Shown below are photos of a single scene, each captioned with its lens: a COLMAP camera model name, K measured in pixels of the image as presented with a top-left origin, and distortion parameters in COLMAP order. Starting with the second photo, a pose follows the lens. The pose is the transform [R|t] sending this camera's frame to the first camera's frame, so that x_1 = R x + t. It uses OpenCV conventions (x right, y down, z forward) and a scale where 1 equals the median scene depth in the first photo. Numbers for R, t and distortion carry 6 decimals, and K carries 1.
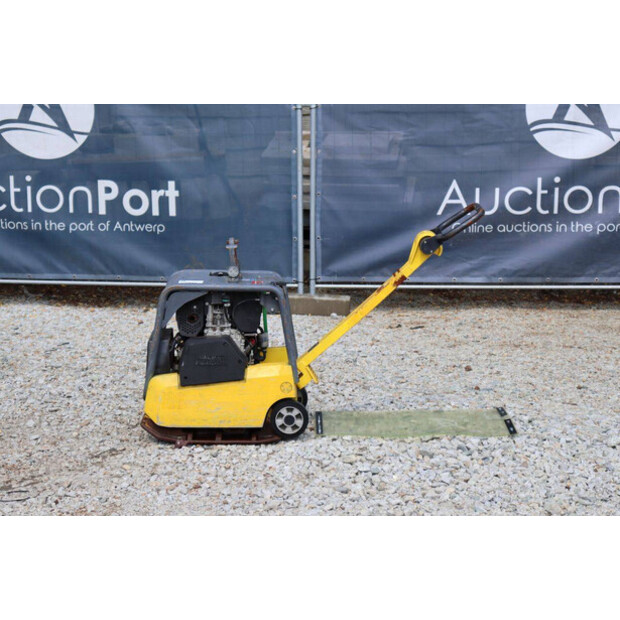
lens RADIAL K [[1444.7, 0, 310.0], [0, 1444.7, 310.0], [0, 0, 1]] dist [0.353859, 1.132840]
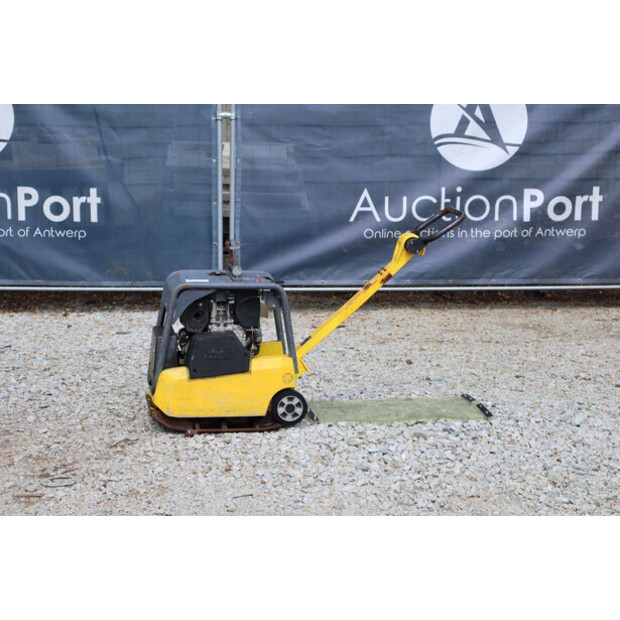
lens RADIAL K [[1444.7, 0, 310.0], [0, 1444.7, 310.0], [0, 0, 1]] dist [0.353859, 1.132840]
pose [[0.986621, -0.010533, 0.162688, -0.115932], [0.012027, 0.999894, -0.008202, 0.007874], [-0.162584, 0.010049, 0.986643, -0.043498]]
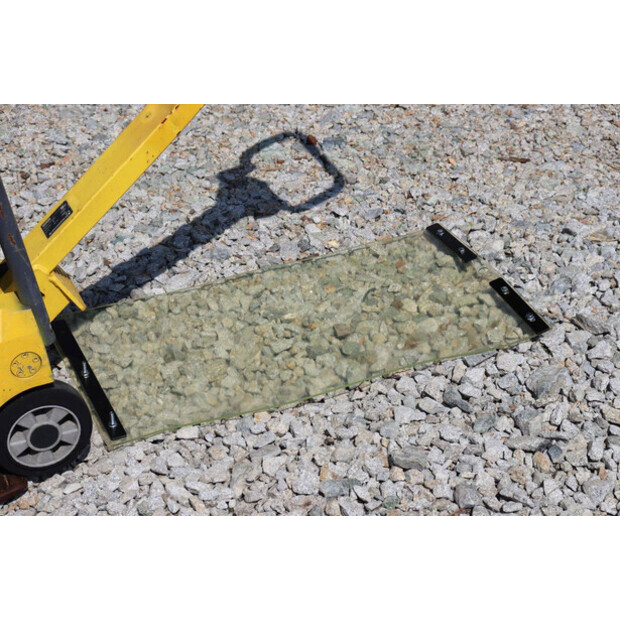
lens RADIAL K [[1444.7, 0, 310.0], [0, 1444.7, 310.0], [0, 0, 1]] dist [0.353859, 1.132840]
pose [[0.923874, -0.214307, 0.317064, -0.043455], [0.082068, 0.920171, 0.382819, -0.064779], [-0.373794, -0.327656, 0.867710, 0.431800]]
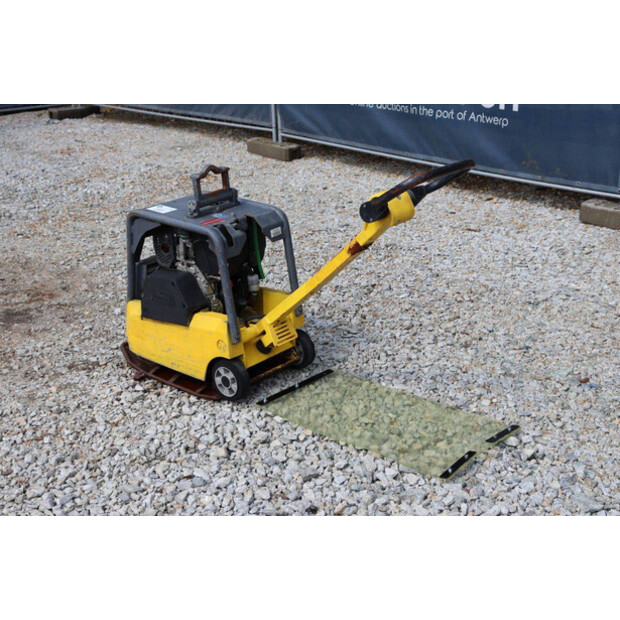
lens RADIAL K [[937.5, 0, 310.0], [0, 937.5, 310.0], [0, 0, 1]] dist [0.079312, 0.088841]
pose [[0.752905, 0.222419, -0.619407, 0.246160], [-0.100079, 0.968909, 0.226271, -0.067318], [0.650476, -0.108371, 0.751756, 0.404892]]
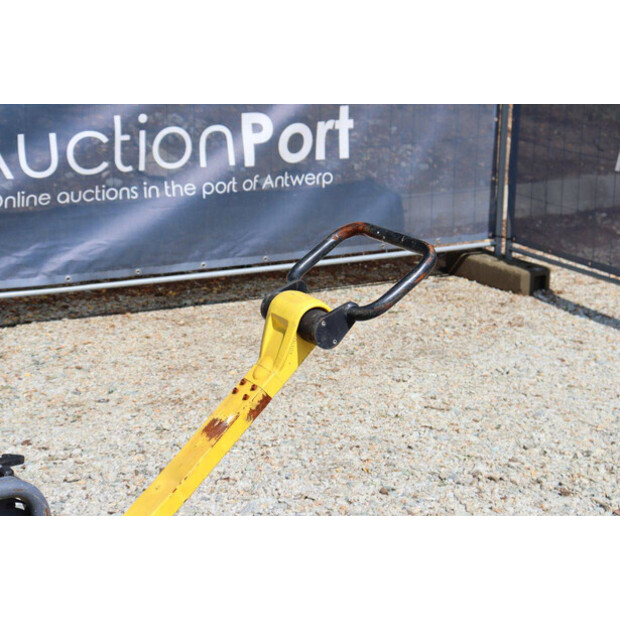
lens RADIAL K [[1444.7, 0, 310.0], [0, 1444.7, 310.0], [0, 0, 1]] dist [0.353859, 1.132840]
pose [[0.855859, -0.116896, 0.503826, -0.103334], [0.074871, 0.991865, 0.102945, -0.065658], [-0.511761, -0.050384, 0.857649, 0.402066]]
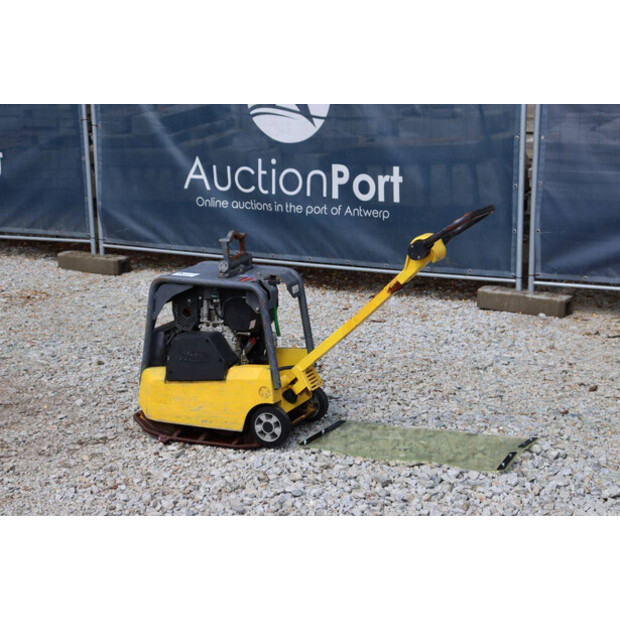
lens RADIAL K [[1382.6, 0, 310.0], [0, 1382.6, 310.0], [0, 0, 1]] dist [0.342385, 0.605640]
pose [[0.907927, 0.071824, -0.412930, 0.251878], [-0.062792, 0.997398, 0.035421, -0.022457], [0.414399, -0.006231, 0.910074, 0.126698]]
